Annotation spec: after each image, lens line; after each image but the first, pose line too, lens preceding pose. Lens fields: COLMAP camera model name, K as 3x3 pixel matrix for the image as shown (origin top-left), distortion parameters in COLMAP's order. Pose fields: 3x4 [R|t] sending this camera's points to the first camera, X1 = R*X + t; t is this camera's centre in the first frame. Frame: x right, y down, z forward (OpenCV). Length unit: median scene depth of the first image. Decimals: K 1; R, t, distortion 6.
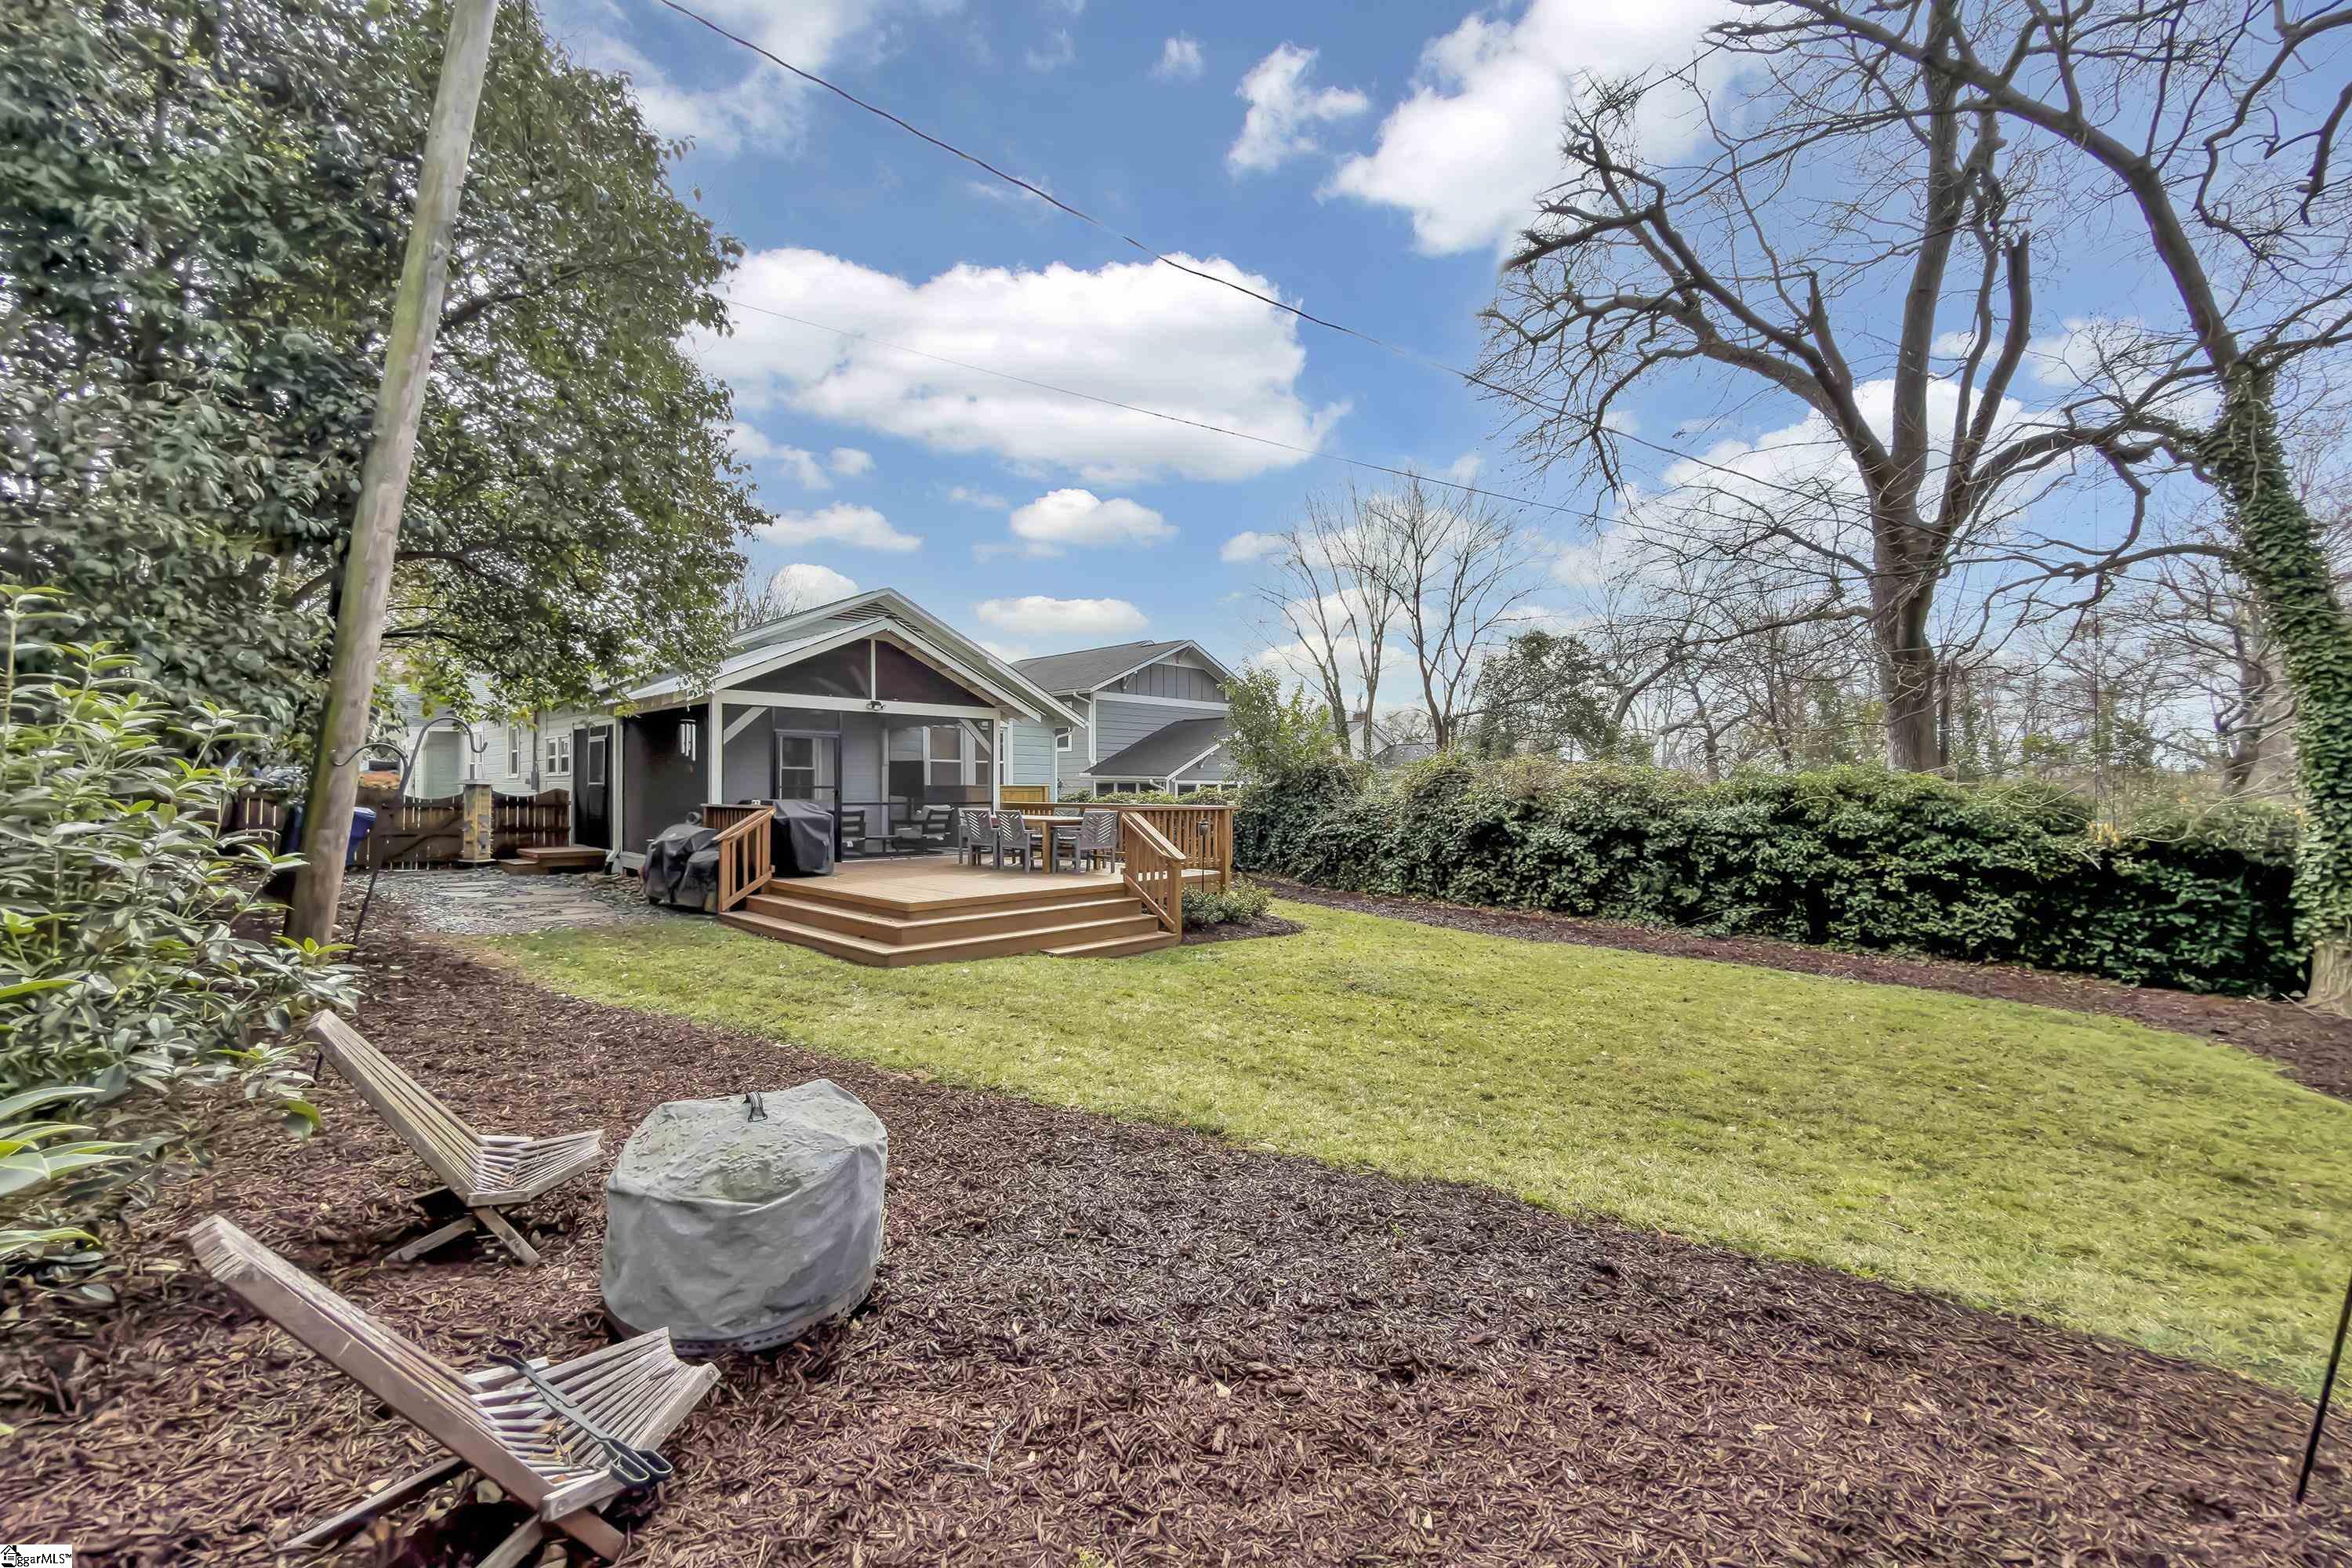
lens RADIAL K [[946.5, 0, 1180.4], [0, 946.5, 786.3], [0, 0, 1]] dist [-0.001080, -0.000236]
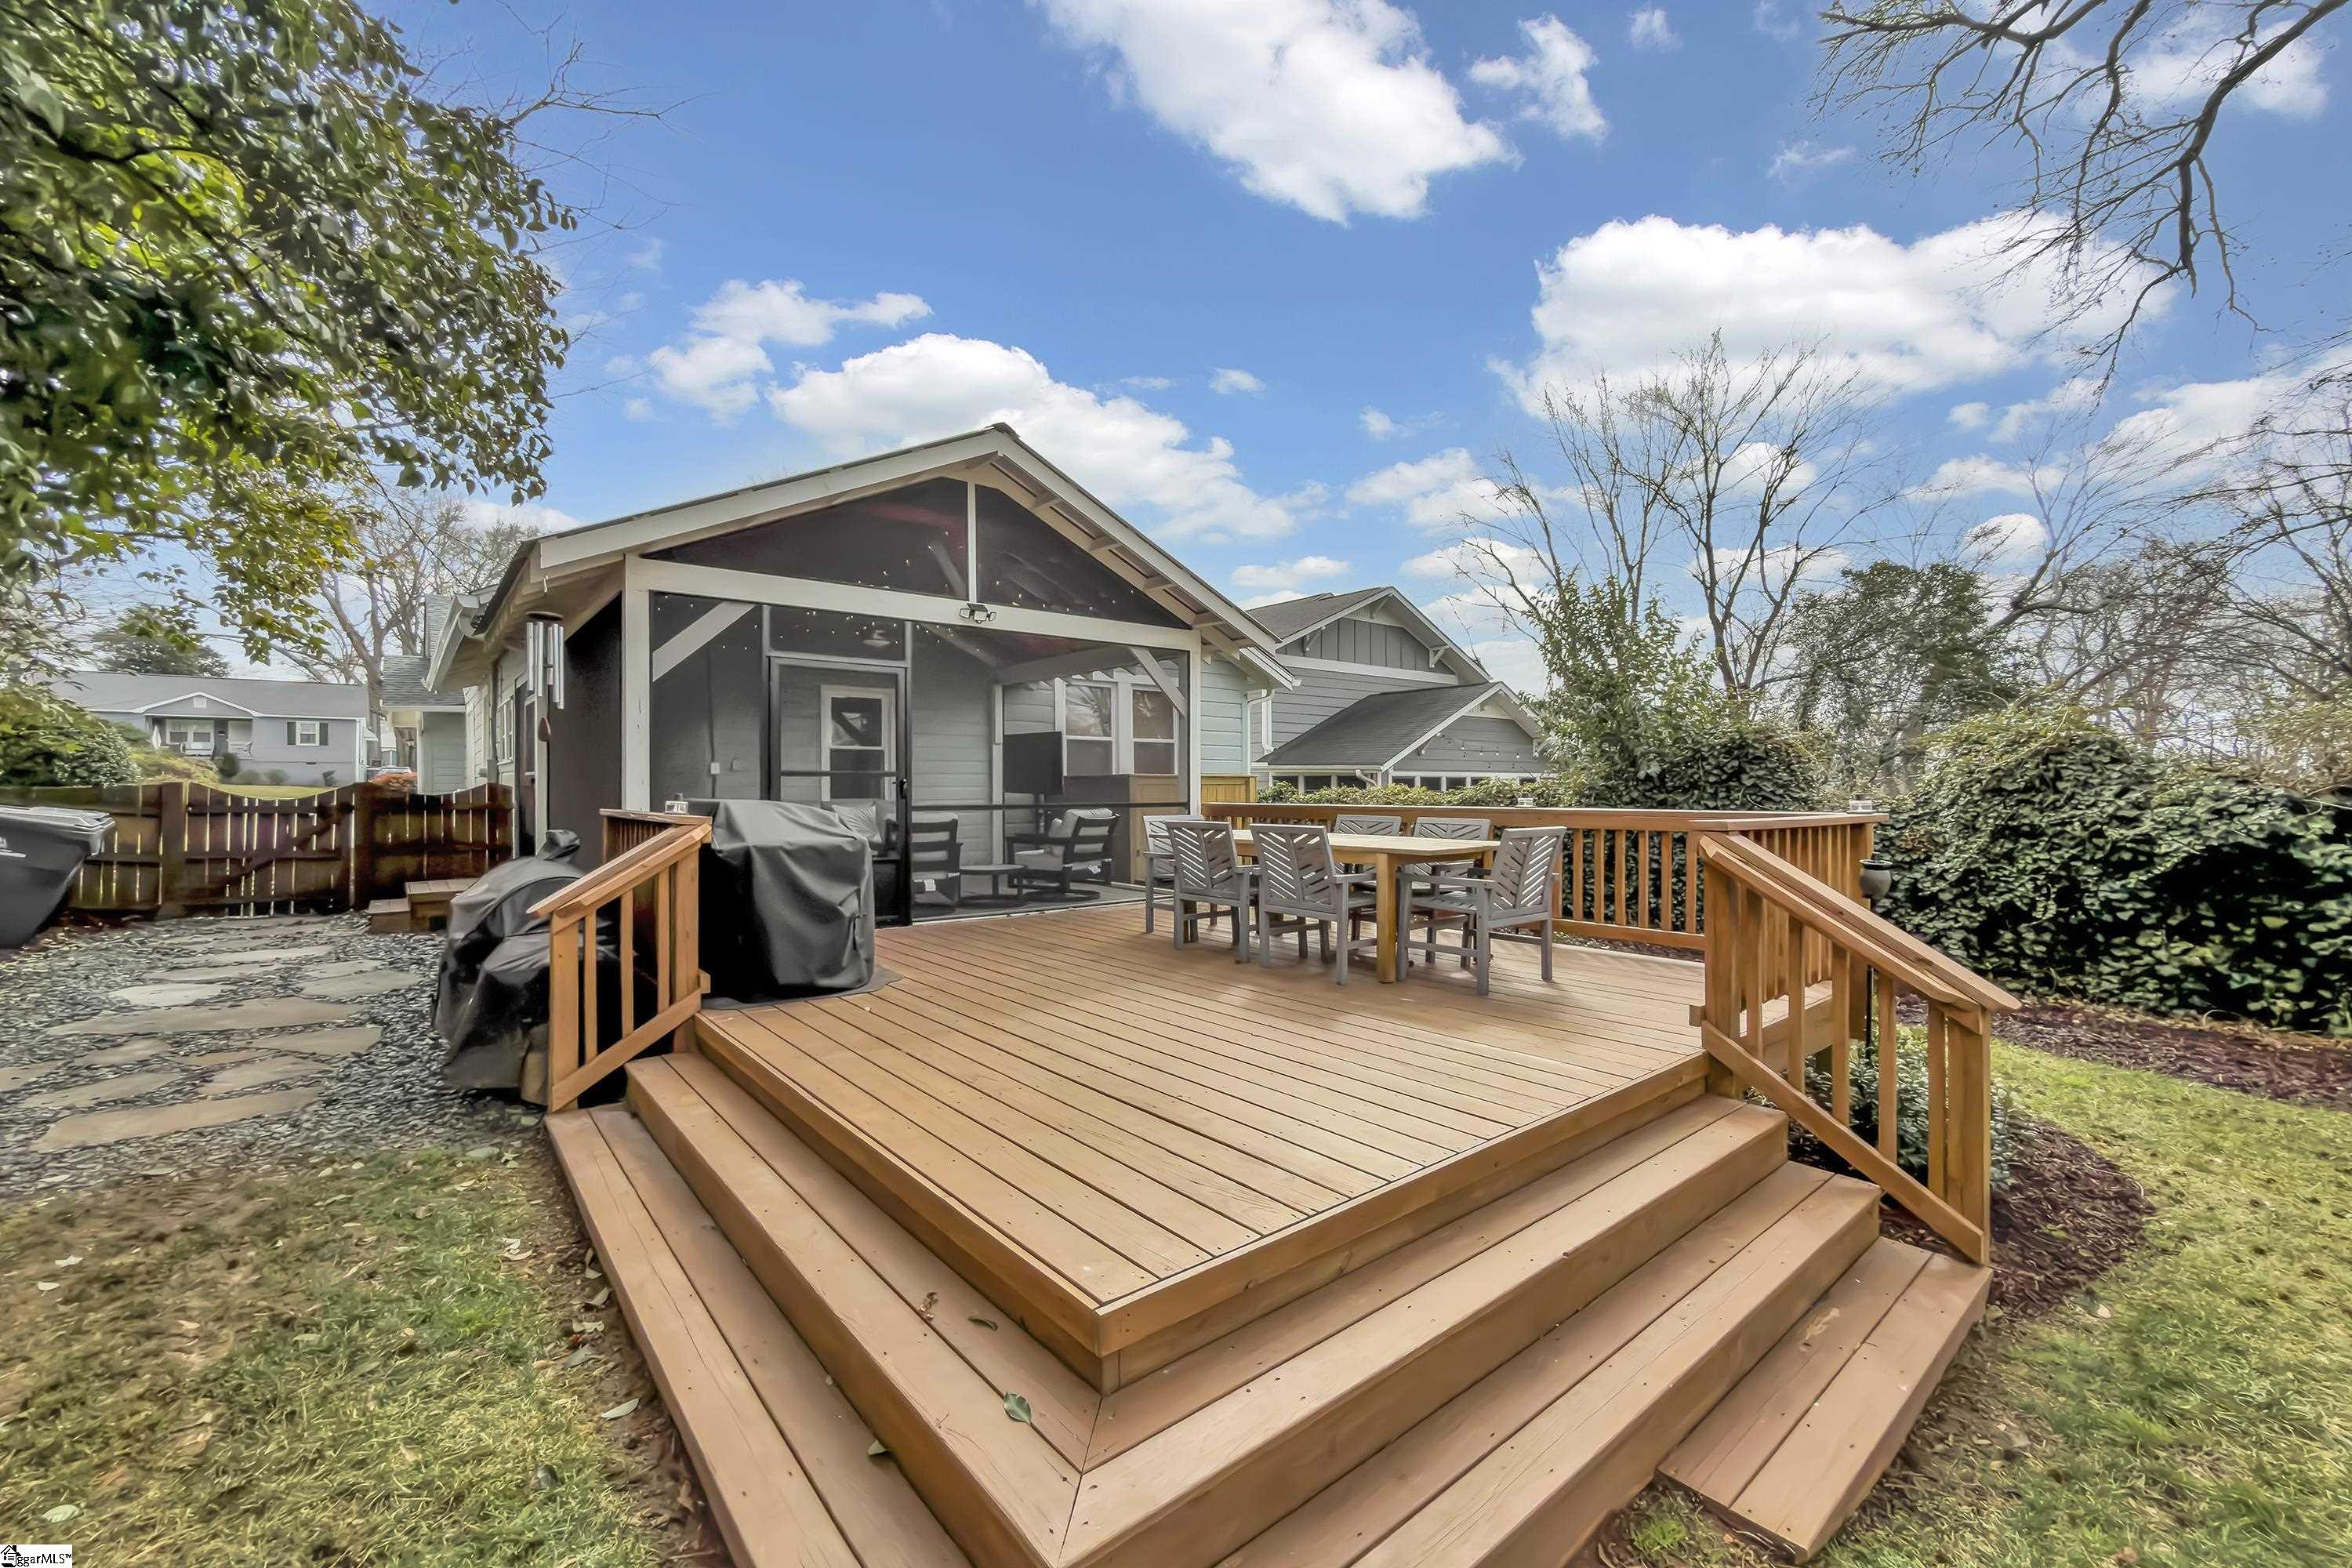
lens RADIAL K [[946.5, 0, 1175.7], [0, 946.5, 789.9], [0, 0, 1]] dist [-0.001080, -0.000236]
pose [[0.993038, -0.003381, -0.117750, -0.143529], [0.003949, 0.999982, 0.004592, 0.006812], [0.117732, -0.005025, 0.993033, 0.464615]]
